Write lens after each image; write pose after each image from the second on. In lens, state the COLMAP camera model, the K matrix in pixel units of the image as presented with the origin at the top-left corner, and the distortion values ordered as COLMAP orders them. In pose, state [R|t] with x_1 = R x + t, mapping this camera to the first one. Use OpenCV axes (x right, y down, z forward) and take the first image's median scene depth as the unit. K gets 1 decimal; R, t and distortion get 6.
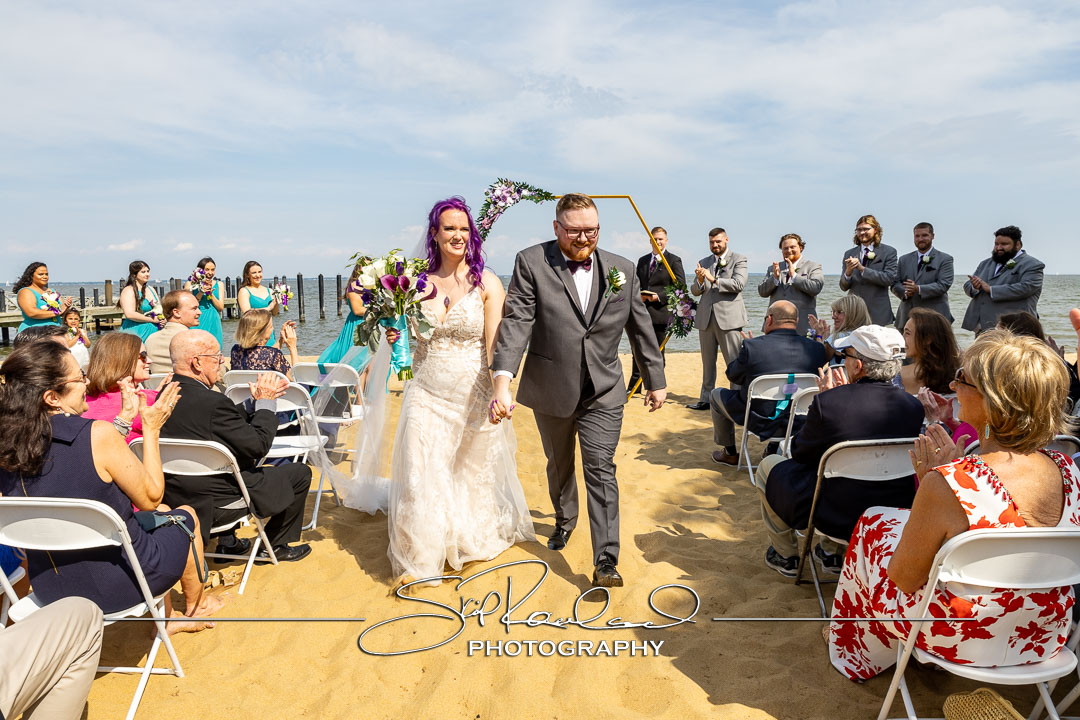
lens RADIAL K [[733.7, 0, 540.0], [0, 733.7, 360.0], [0, 0, 1]] dist [-0.140106, 0.088769]
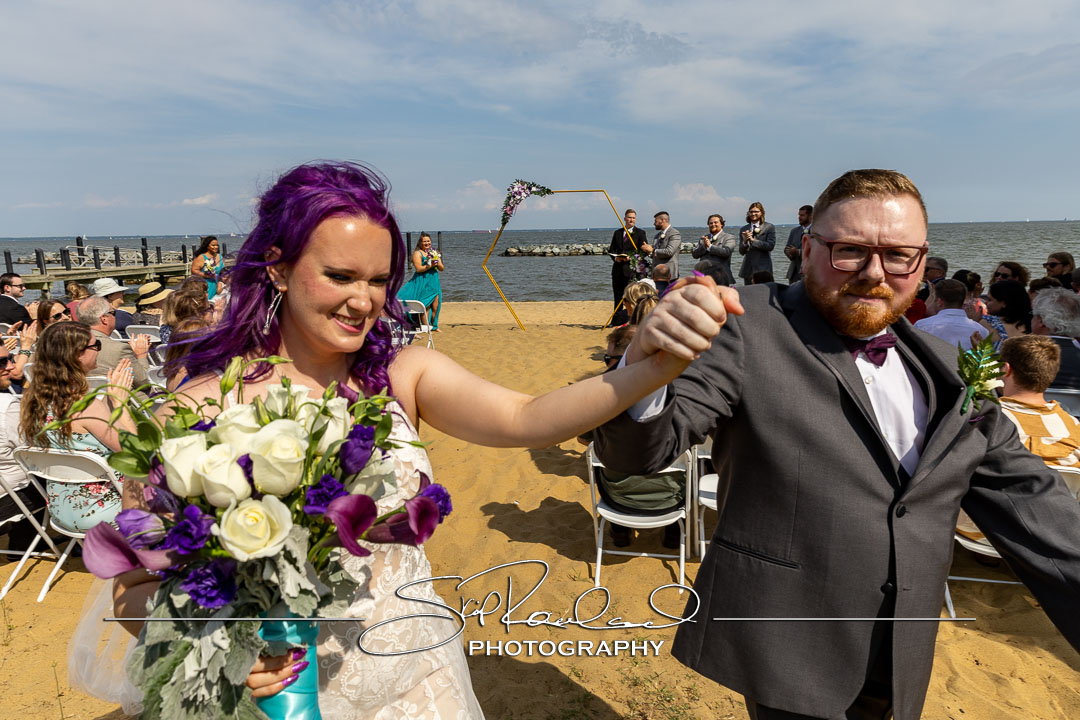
lens RADIAL K [[704.0, 0, 542.9], [0, 704.0, 364.4], [0, 0, 1]] dist [0.004645, -0.002274]
pose [[0.996643, 0.007348, -0.081538, 0.247460], [-0.001218, 0.997184, 0.074981, 0.042019], [0.081859, -0.074630, 0.993846, -0.961181]]
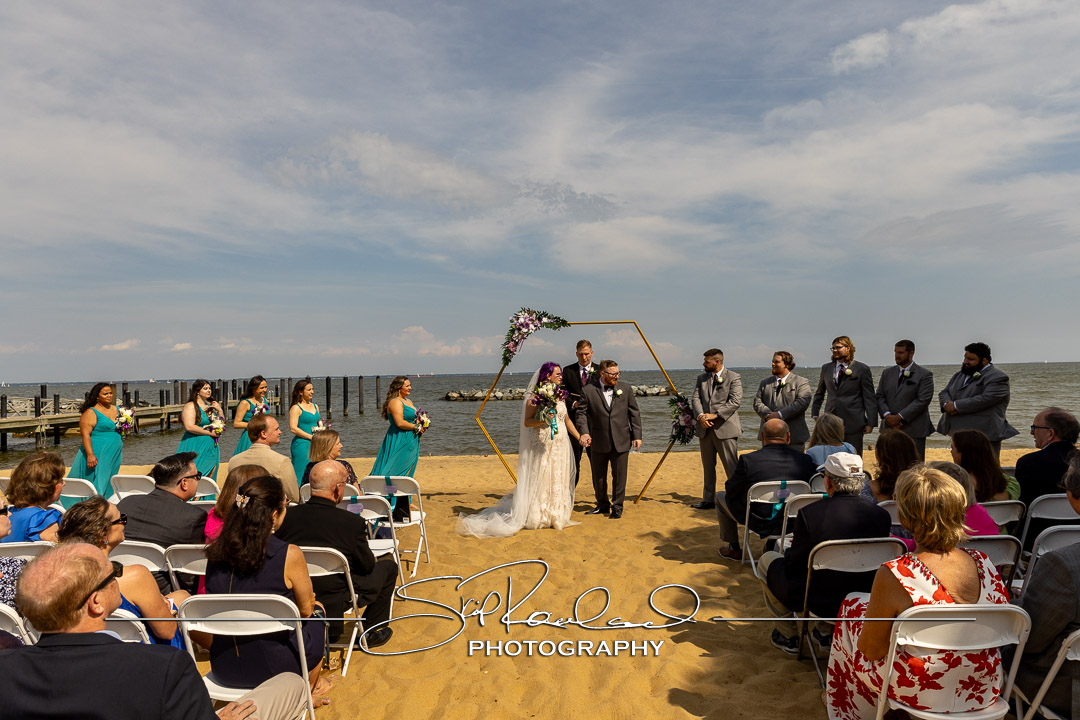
lens RADIAL K [[714.4, 0, 541.2], [0, 714.4, 361.6], [0, 0, 1]] dist [0.007299, 0.000791]
pose [[0.999905, -0.011764, 0.007215, -0.074195], [0.012605, 0.991389, -0.130343, -0.034173], [-0.005619, 0.130421, 0.991443, -0.245887]]
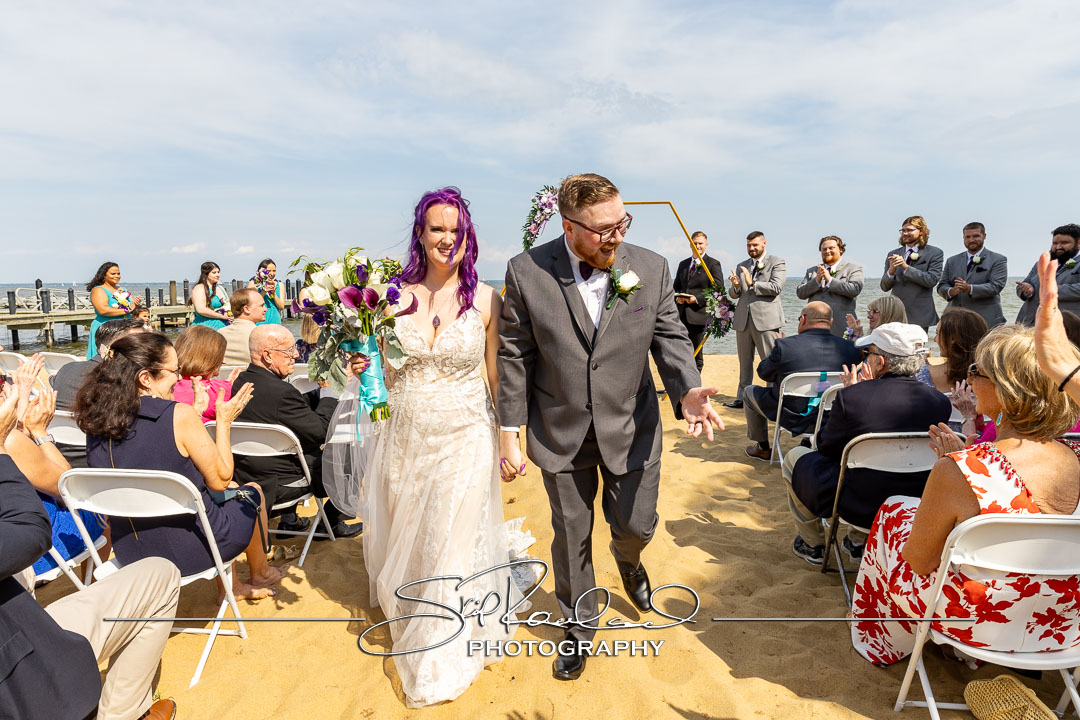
lens RADIAL K [[706.3, 0, 532.8], [0, 706.3, 363.4], [0, 0, 1]] dist [-0.018815, 0.019341]
pose [[0.997099, 0.009780, -0.075487, 0.011362], [-0.009593, 0.999950, 0.002847, 0.010082], [0.075511, -0.002114, 0.997143, -0.045336]]
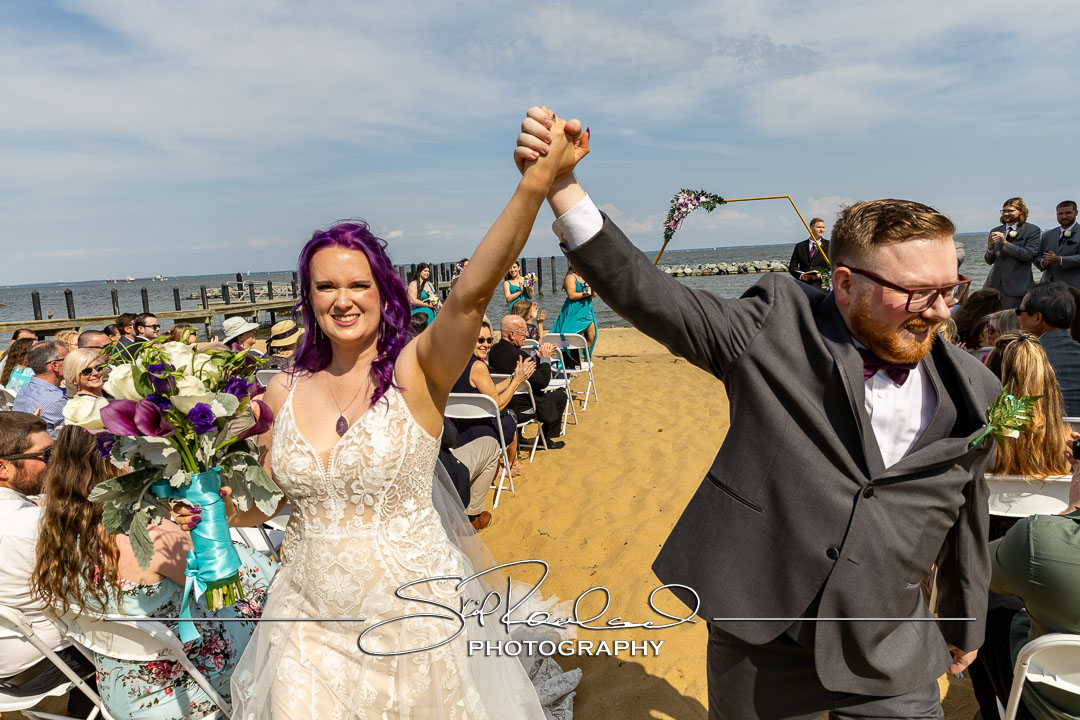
lens RADIAL K [[704.0, 0, 542.9], [0, 704.0, 364.4], [0, 0, 1]] dist [0.004645, -0.002274]
pose [[0.966258, -0.004691, -0.257532, 0.053980], [0.015911, 0.999012, 0.041500, 0.009250], [0.257083, -0.044198, 0.965378, -0.587938]]
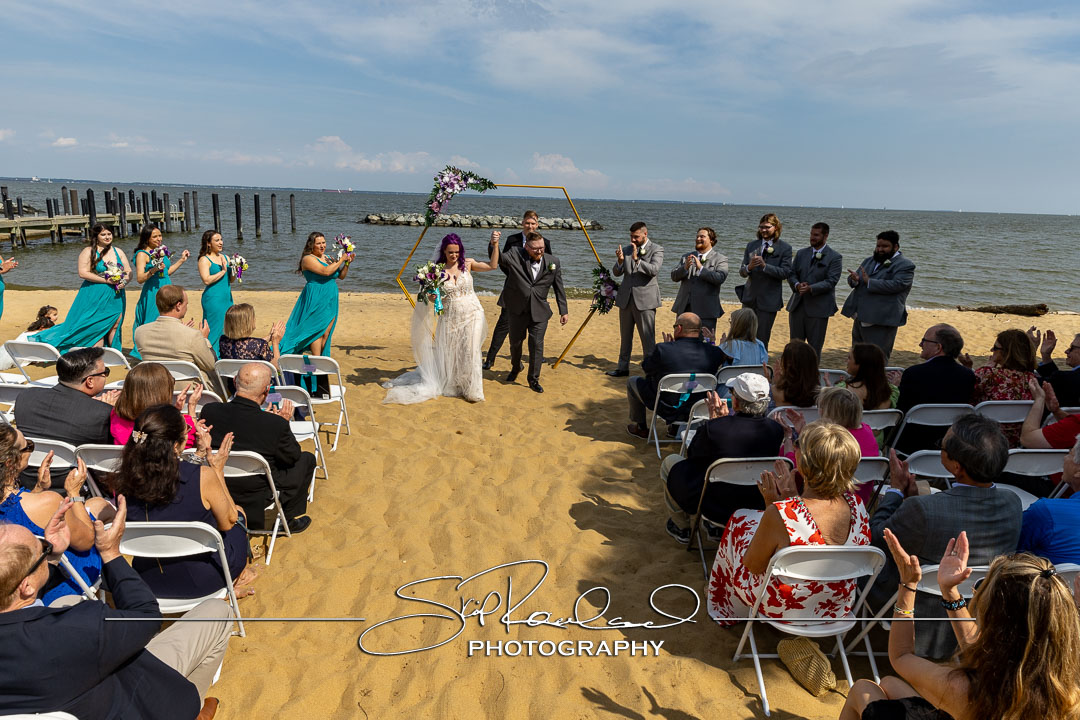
lens RADIAL K [[714.0, 0, 540.0], [0, 714.0, 360.0], [0, 0, 1]] dist [0.005175, 0.002585]
pose [[0.993166, 0.018129, 0.115290, -0.076815], [-0.030680, 0.993672, 0.108046, -0.164500], [-0.112602, -0.110845, 0.987438, -0.246798]]
